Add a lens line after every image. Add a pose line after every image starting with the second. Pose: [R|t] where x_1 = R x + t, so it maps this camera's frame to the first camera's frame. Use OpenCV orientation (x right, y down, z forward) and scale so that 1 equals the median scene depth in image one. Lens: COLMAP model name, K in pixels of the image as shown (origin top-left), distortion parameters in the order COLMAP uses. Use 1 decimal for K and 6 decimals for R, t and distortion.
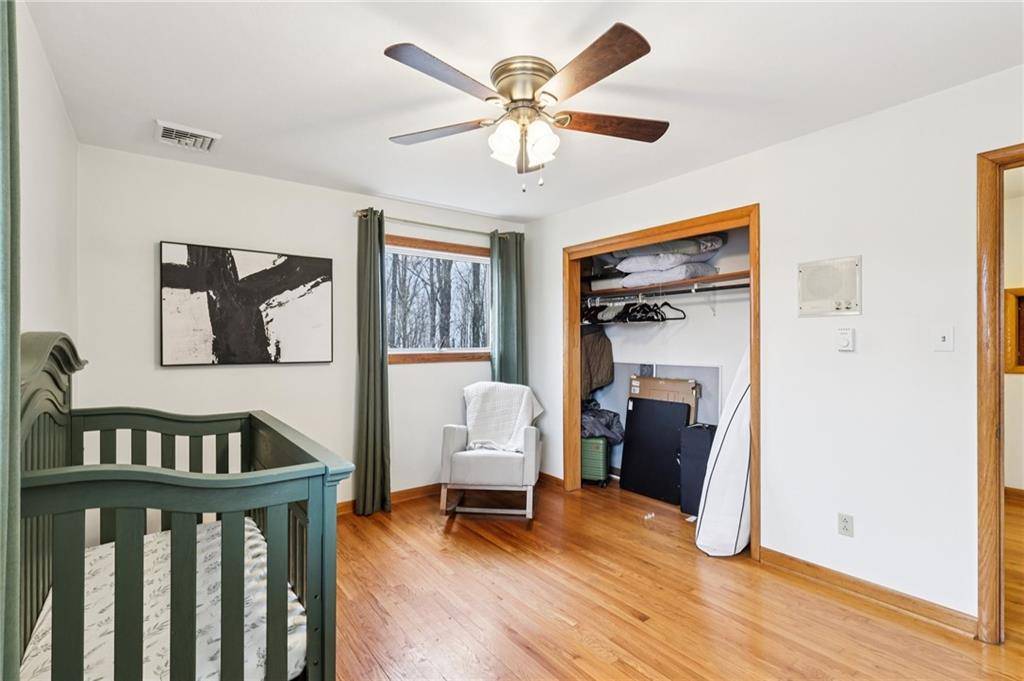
lens RADIAL K [[478.9, 0, 516.3], [0, 478.9, 339.9], [0, 0, 1]] dist [-0.001954, 0.001451]
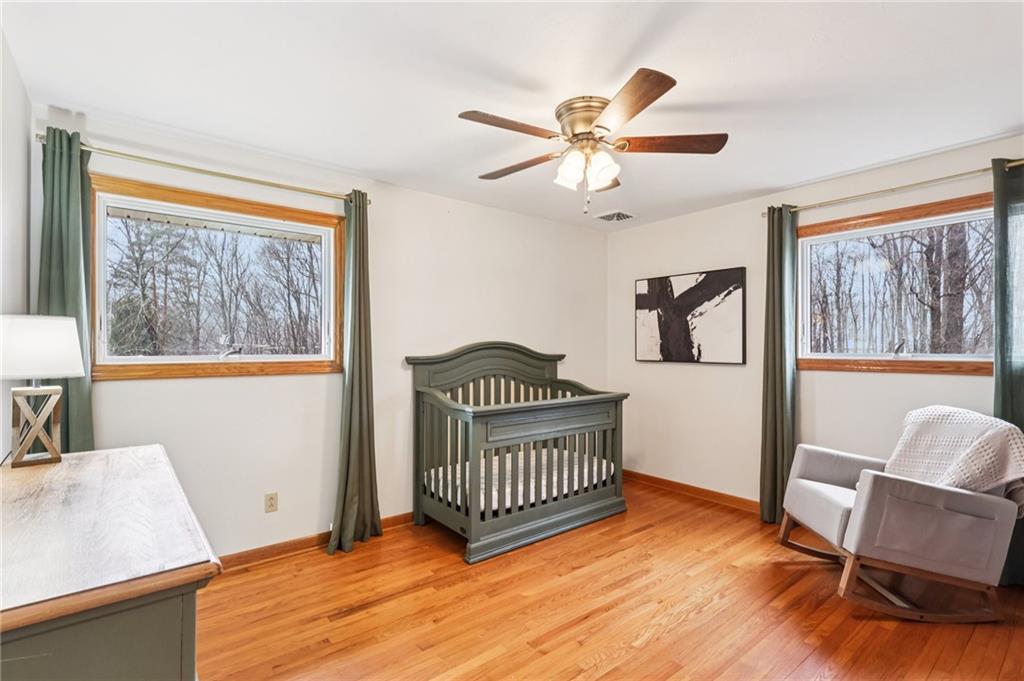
lens RADIAL K [[478.9, 0, 515.7], [0, 478.9, 342.9], [0, 0, 1]] dist [-0.001954, 0.001451]
pose [[0.035197, -0.005643, -0.999364, 0.711668], [0.001769, 0.999983, -0.005584, 0.004679], [0.999379, -0.001571, 0.035206, 0.497172]]
